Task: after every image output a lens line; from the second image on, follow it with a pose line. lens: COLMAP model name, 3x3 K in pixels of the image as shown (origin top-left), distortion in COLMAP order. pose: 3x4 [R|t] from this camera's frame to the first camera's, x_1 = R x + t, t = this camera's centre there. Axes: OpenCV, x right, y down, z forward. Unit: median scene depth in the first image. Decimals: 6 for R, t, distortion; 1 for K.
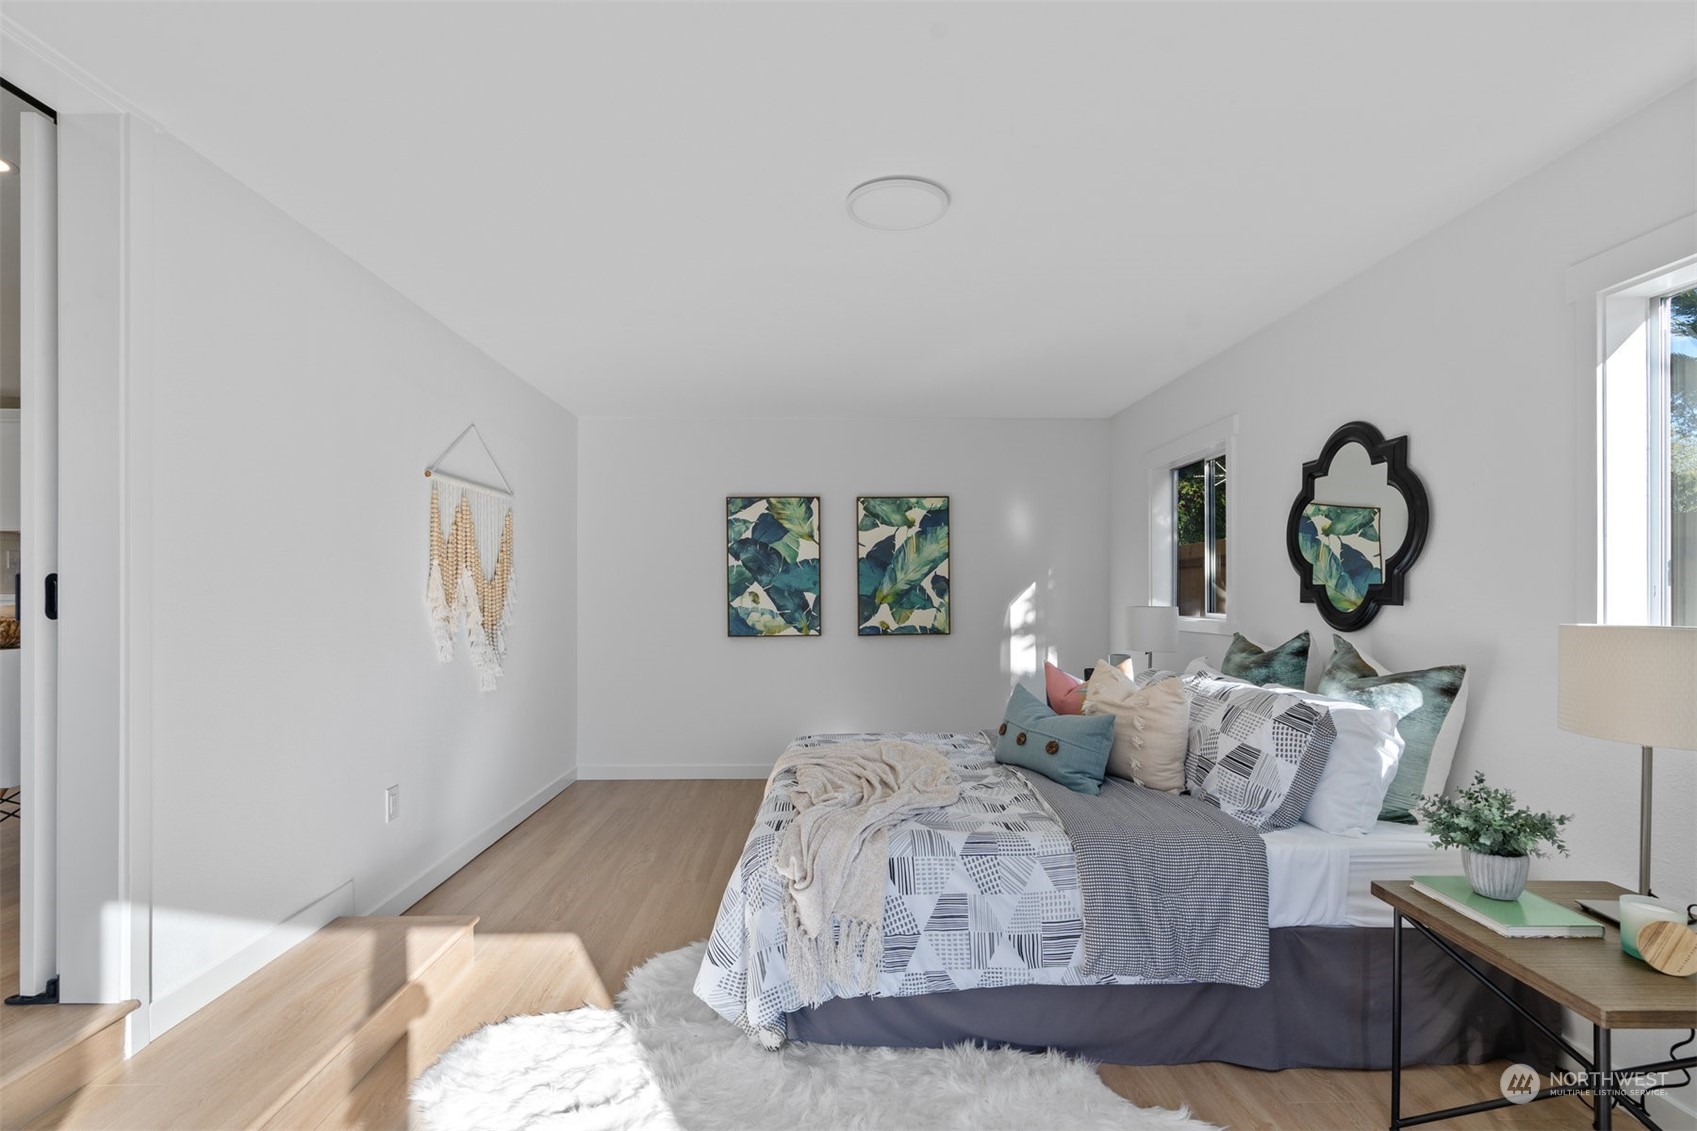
lens RADIAL K [[778.1, 0, 849.3], [0, 778.1, 578.2], [0, 0, 1]] dist [-0.008127, 0.001050]
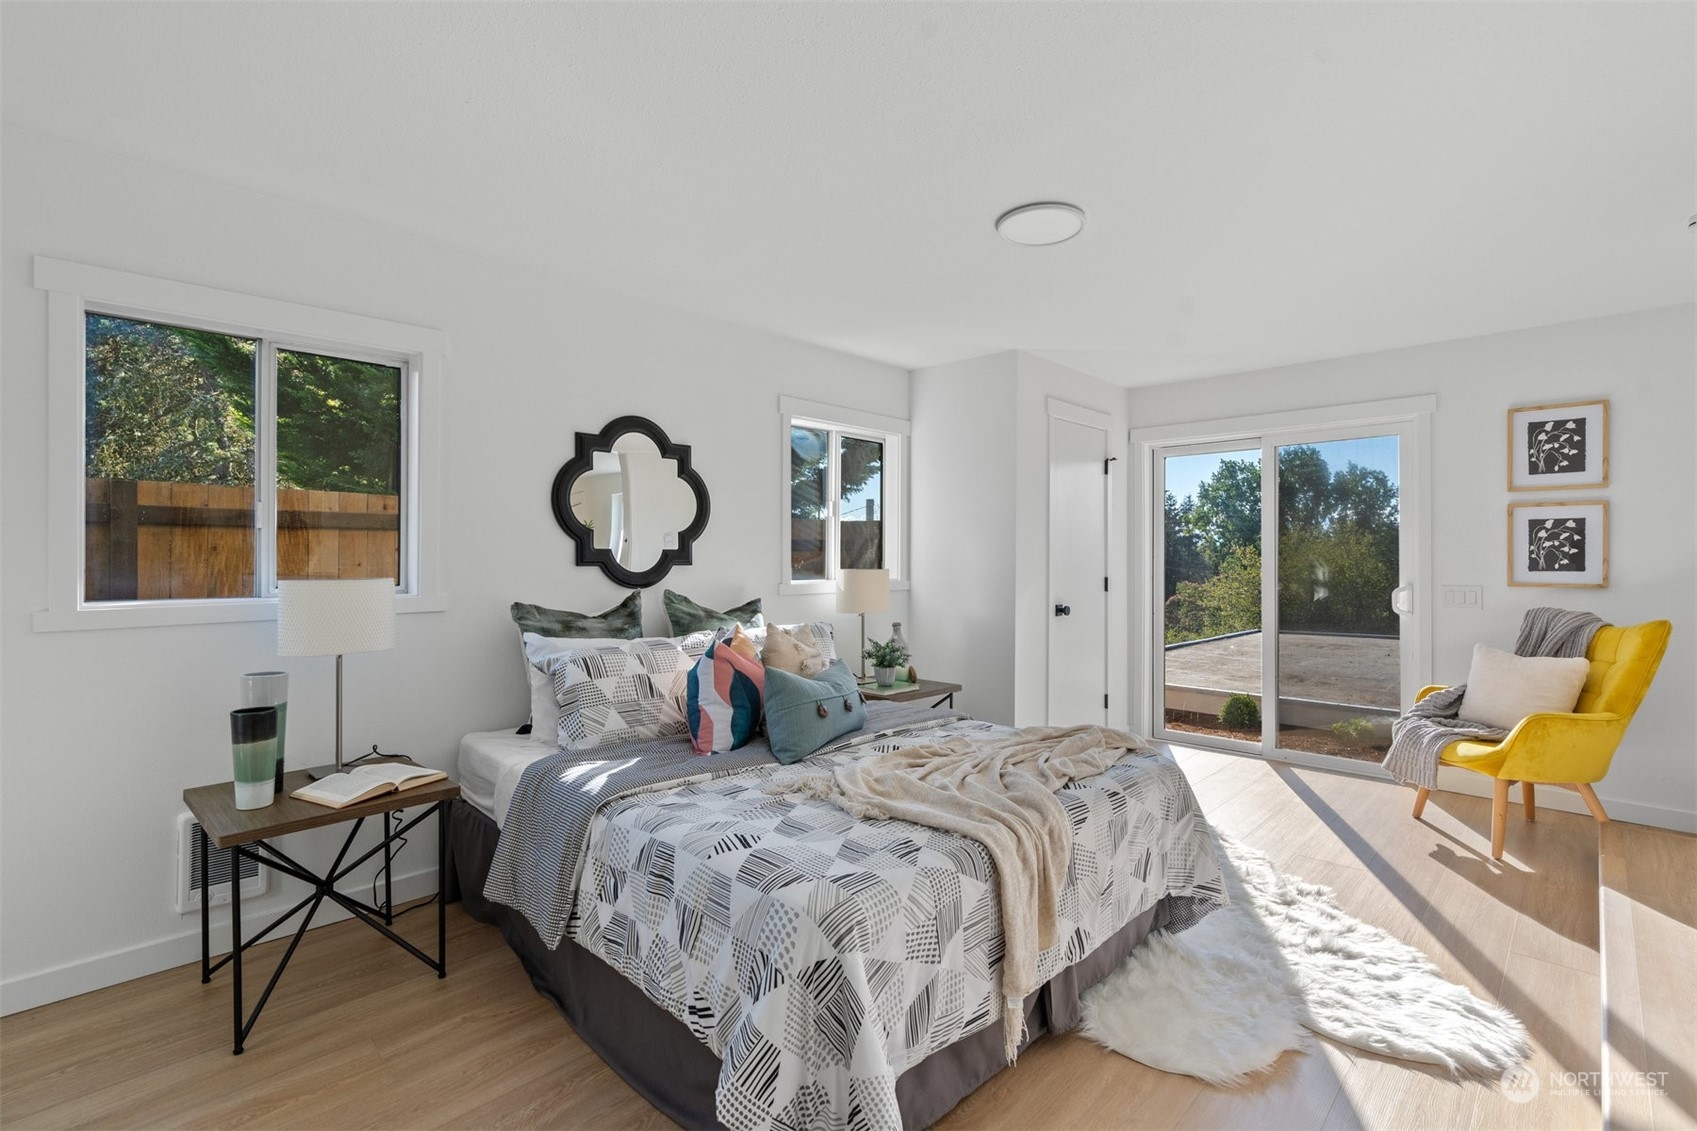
lens RADIAL K [[778.1, 0, 854.6], [0, 778.1, 565.6], [0, 0, 1]] dist [-0.008127, 0.001050]
pose [[-0.677724, -0.006362, 0.735288, -0.455494], [-0.013028, 0.999910, -0.003356, 0.030751], [-0.735201, -0.011854, -0.677746, 1.505817]]
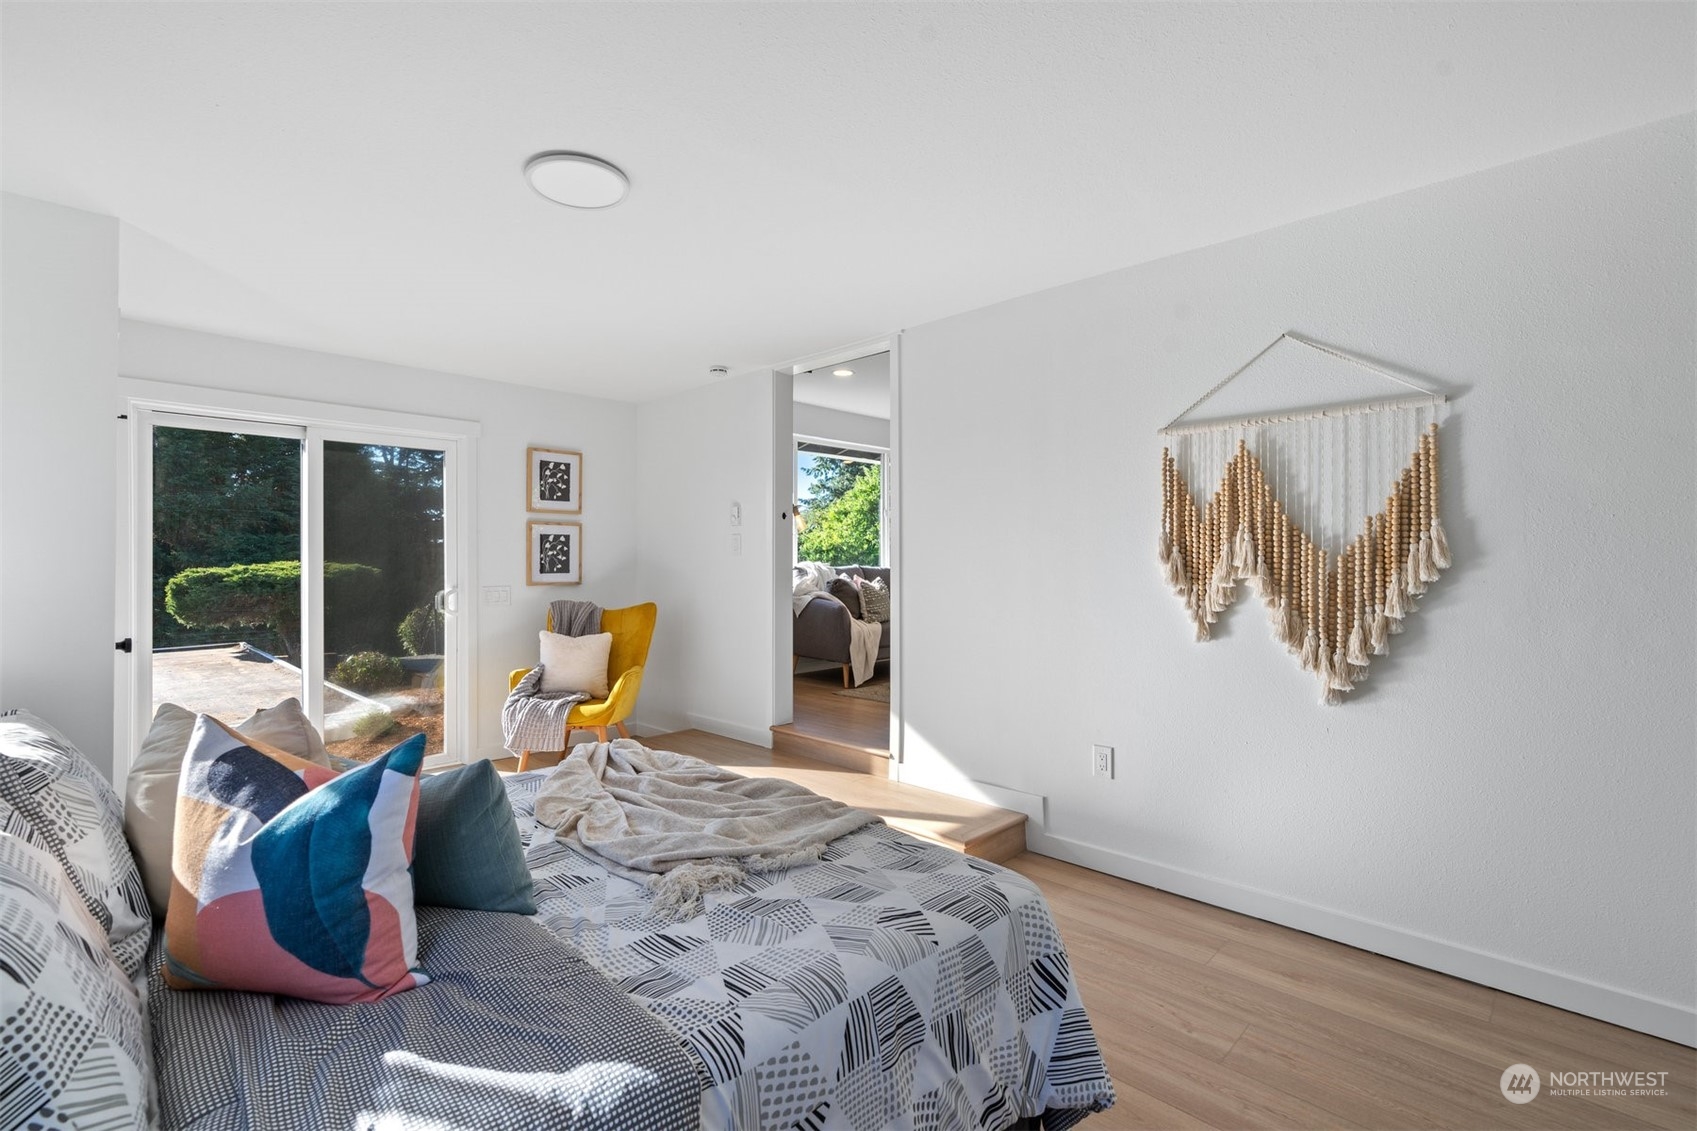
lens RADIAL K [[778.1, 0, 837.3], [0, 778.1, 565.4], [0, 0, 1]] dist [-0.008127, 0.001050]
pose [[-0.734991, 0.000645, -0.678077, 0.381959], [0.011075, 0.999878, -0.011053, 0.029339], [0.677987, -0.015633, -0.734908, 1.491580]]
